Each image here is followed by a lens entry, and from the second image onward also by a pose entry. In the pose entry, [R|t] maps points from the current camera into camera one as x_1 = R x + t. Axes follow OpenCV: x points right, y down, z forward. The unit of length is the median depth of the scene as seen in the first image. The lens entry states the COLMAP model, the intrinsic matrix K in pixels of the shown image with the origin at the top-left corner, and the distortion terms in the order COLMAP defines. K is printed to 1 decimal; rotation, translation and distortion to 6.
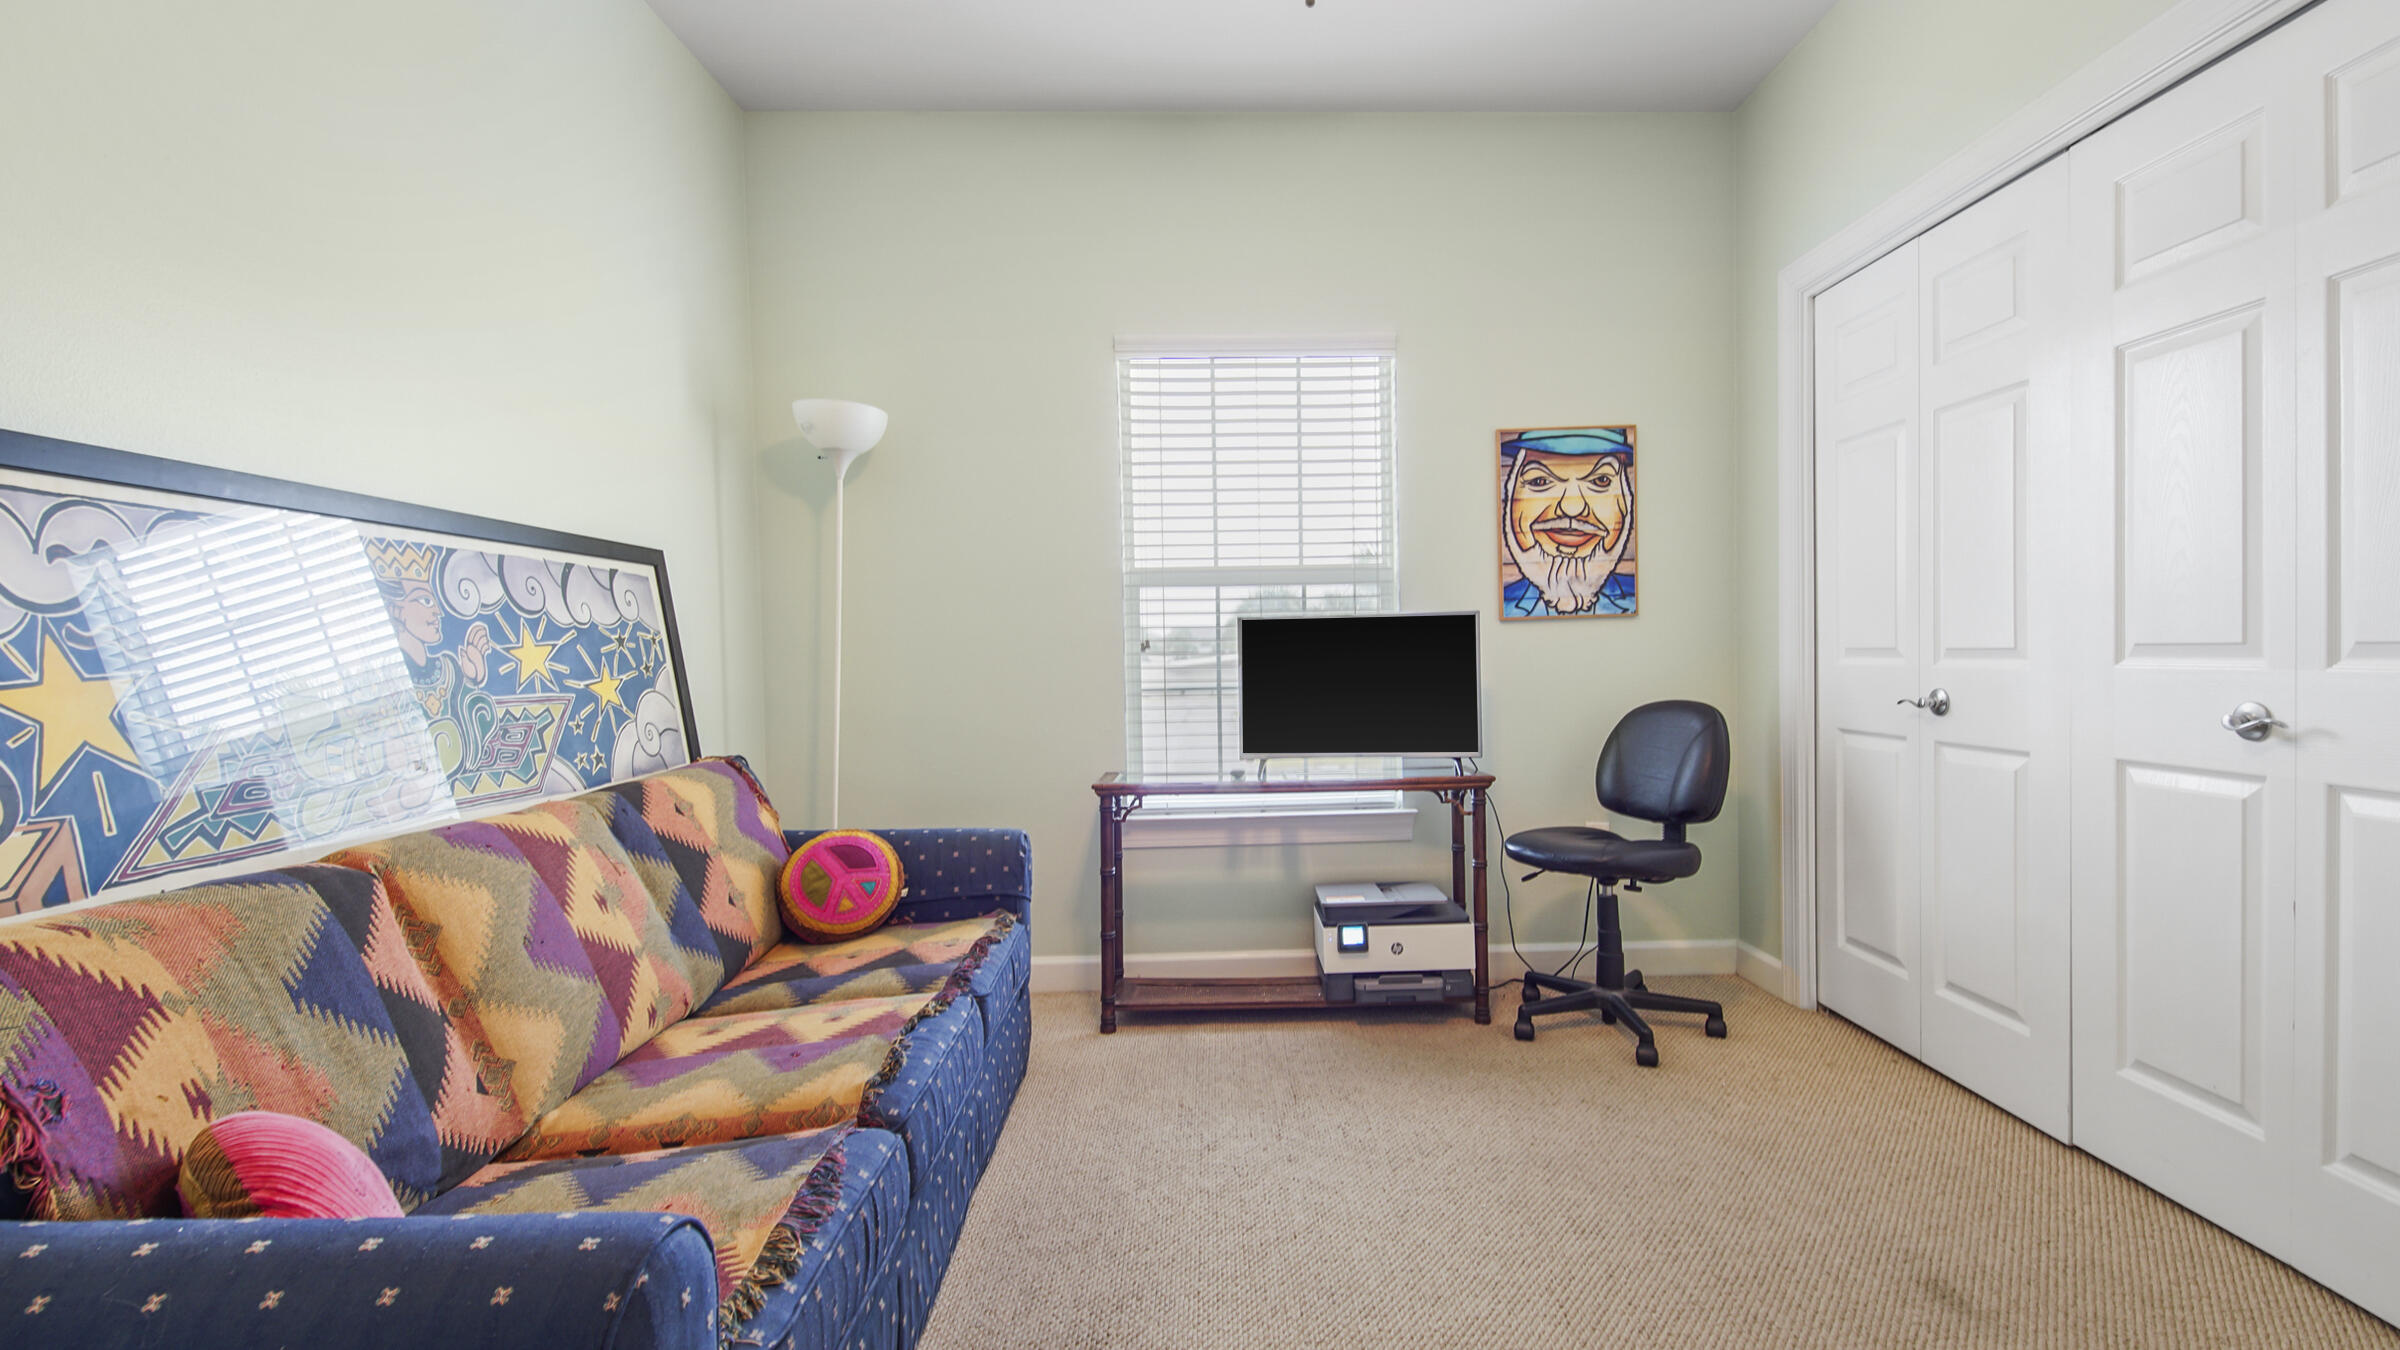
lens RADIAL K [[1063.5, 0, 1206.1], [0, 1063.5, 680.0], [0, 0, 1]] dist [0.031664, -0.028748]
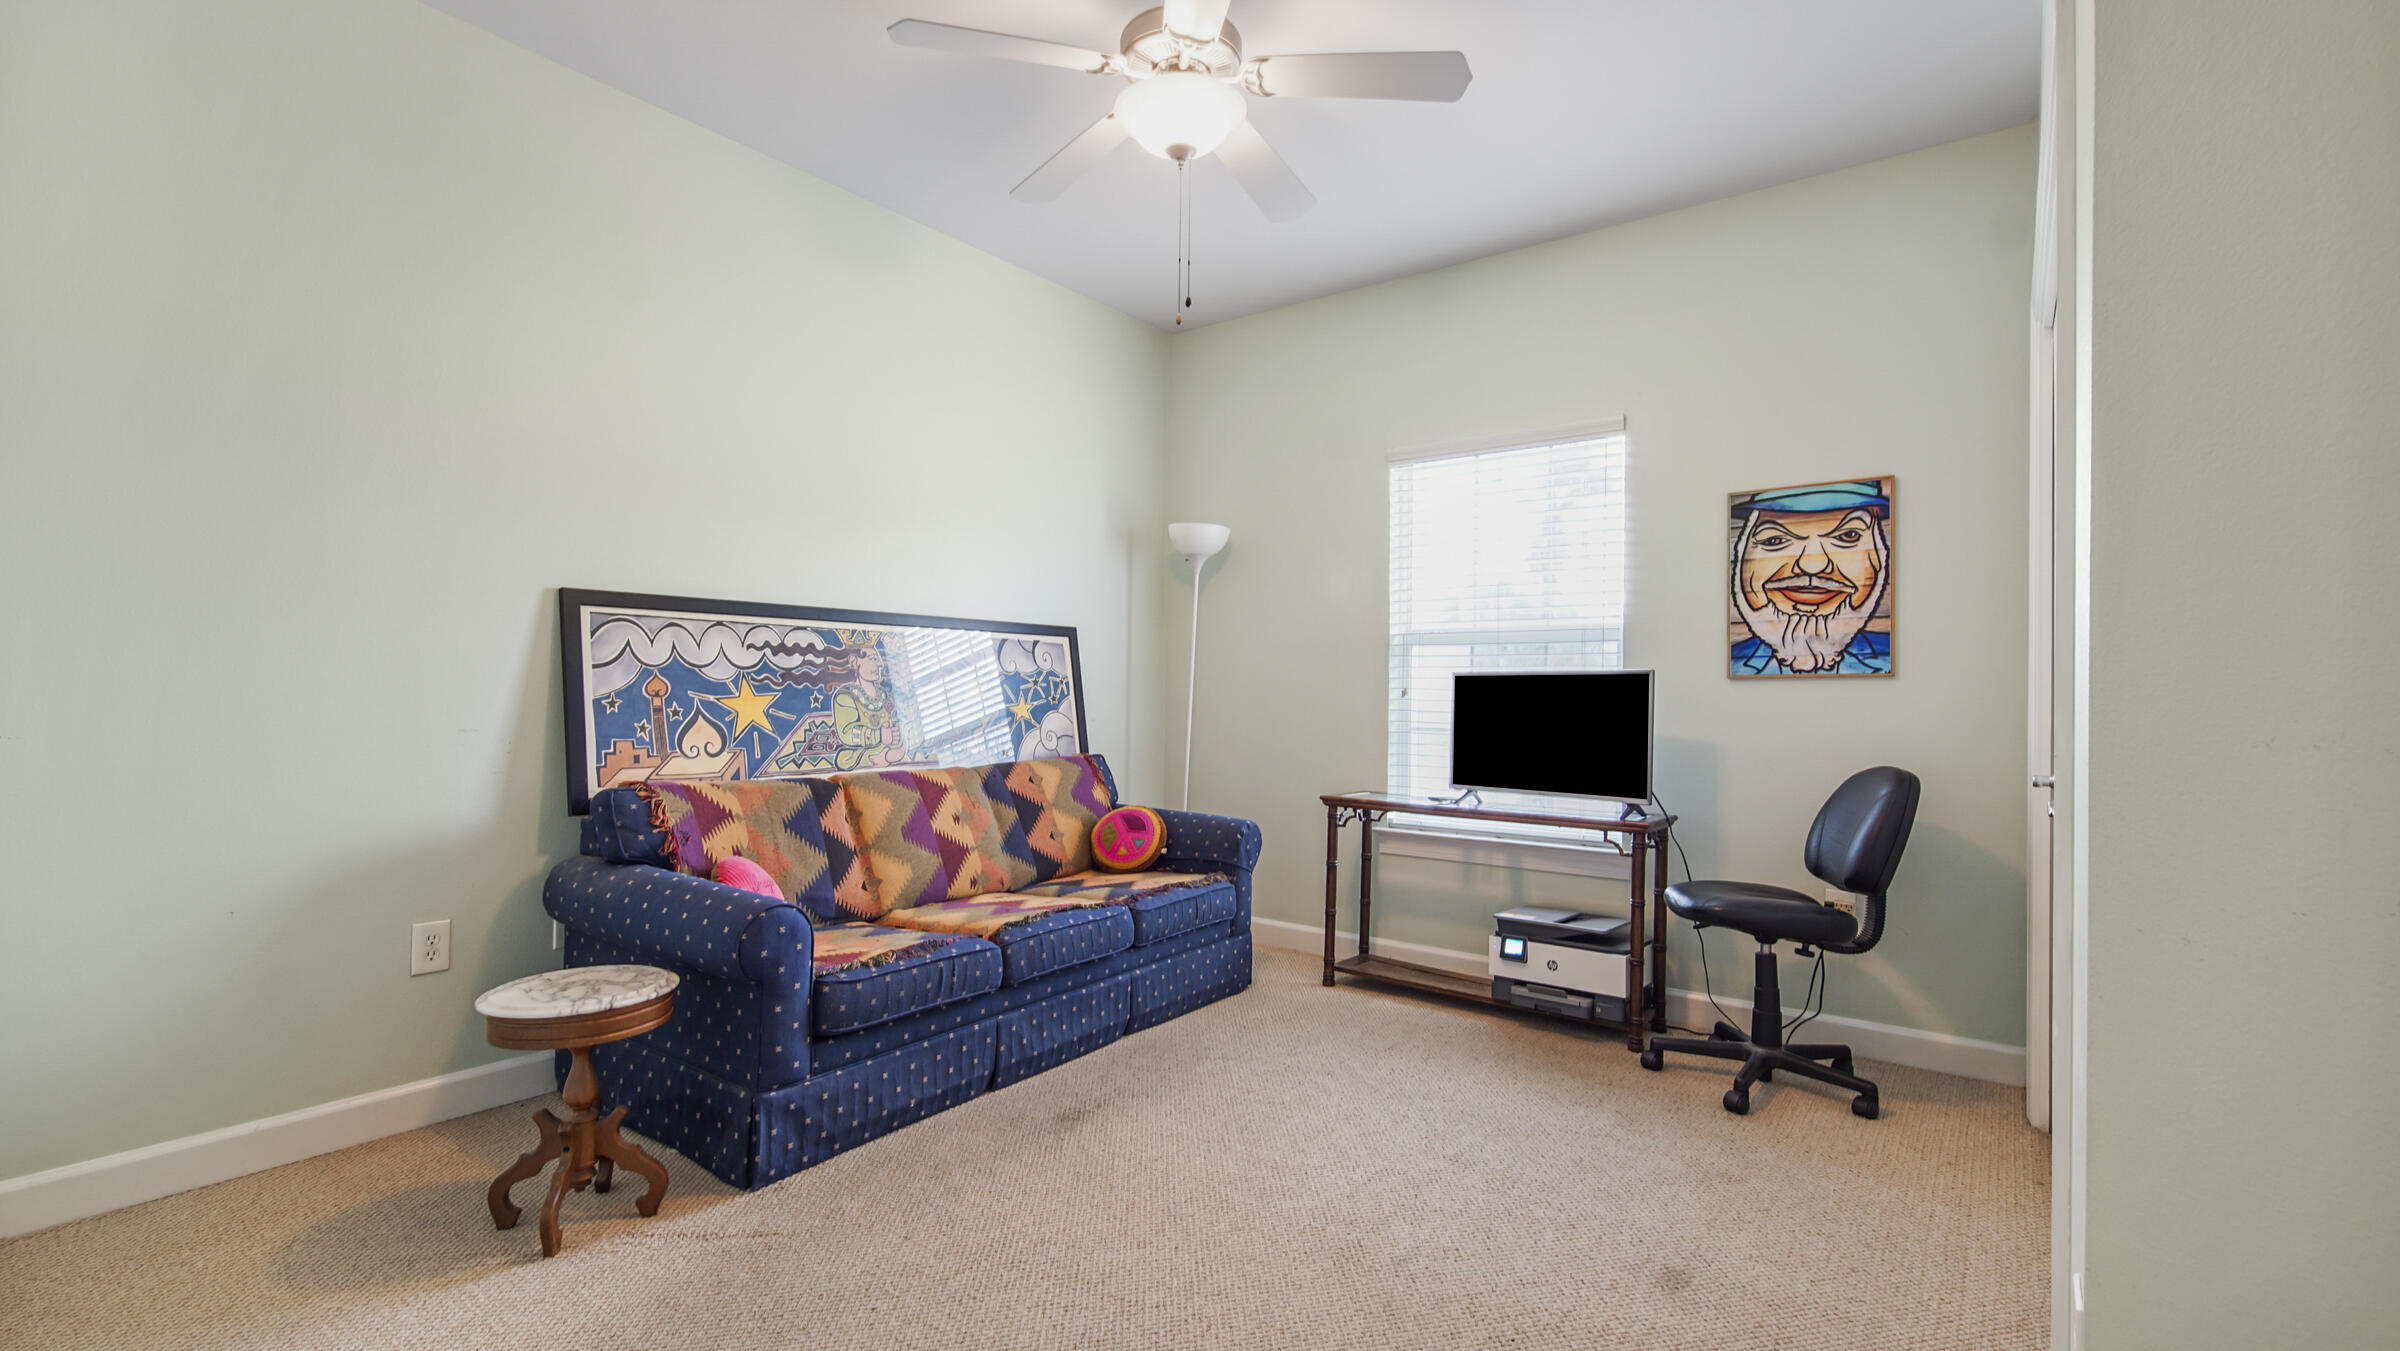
lens RADIAL K [[1075.0, 0, 1200.0], [0, 1075.0, 675.5], [0, 0, 1]] dist [0.001696, -0.000060]
pose [[0.770416, 0.018178, -0.637282, 0.589167], [-0.041766, 0.998885, -0.021999, -0.015543], [0.636172, 0.043565, 0.770317, -0.130553]]
